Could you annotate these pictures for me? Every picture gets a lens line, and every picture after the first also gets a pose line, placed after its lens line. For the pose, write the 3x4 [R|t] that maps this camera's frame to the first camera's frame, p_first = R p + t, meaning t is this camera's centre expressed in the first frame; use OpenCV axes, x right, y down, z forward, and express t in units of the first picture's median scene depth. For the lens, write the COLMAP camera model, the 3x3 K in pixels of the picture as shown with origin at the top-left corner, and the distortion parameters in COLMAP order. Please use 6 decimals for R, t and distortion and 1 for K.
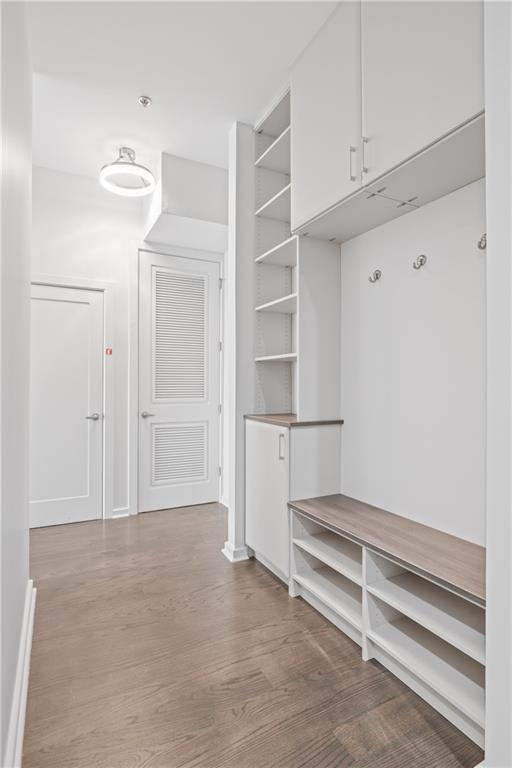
lens RADIAL K [[400.3, 0, 254.1], [0, 400.3, 380.4], [0, 0, 1]] dist [-0.015175, 0.000454]
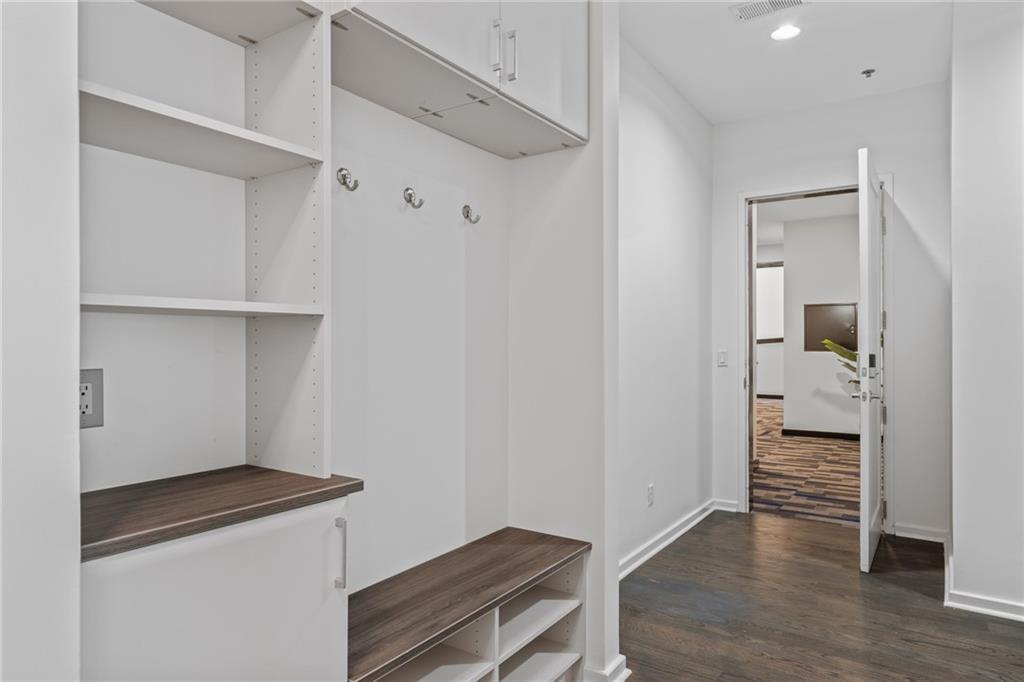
lens RADIAL K [[629.2, 0, 512.0], [0, 629.2, 341.0], [0, 0, 1]] dist [-0.000094, 0.000040]
pose [[-0.486823, 0.001468, 0.873499, -0.391458], [-0.009452, 0.999931, -0.006948, -0.023203], [-0.873450, -0.011639, -0.486775, 0.847967]]
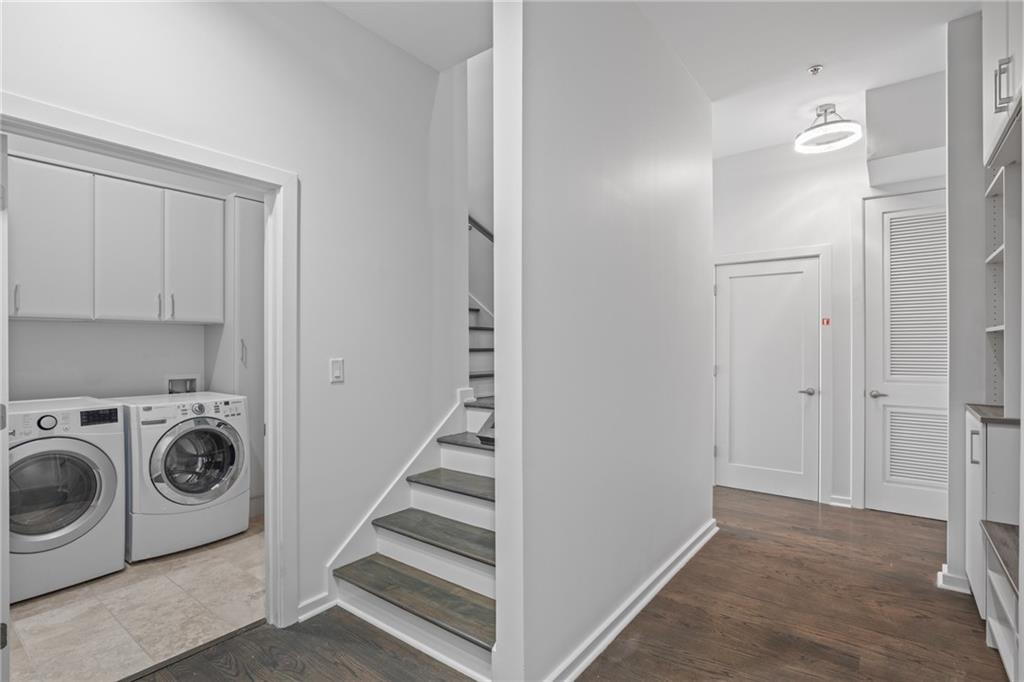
lens RADIAL K [[498.6, 0, 512.0], [0, 498.6, 341.0], [0, 0, 1]] dist [-0.000153, -0.000159]
pose [[0.437614, -0.011459, -0.899090, 0.404224], [0.012127, 0.999903, -0.006842, -0.032933], [0.899081, -0.007909, 0.437711, -0.169083]]
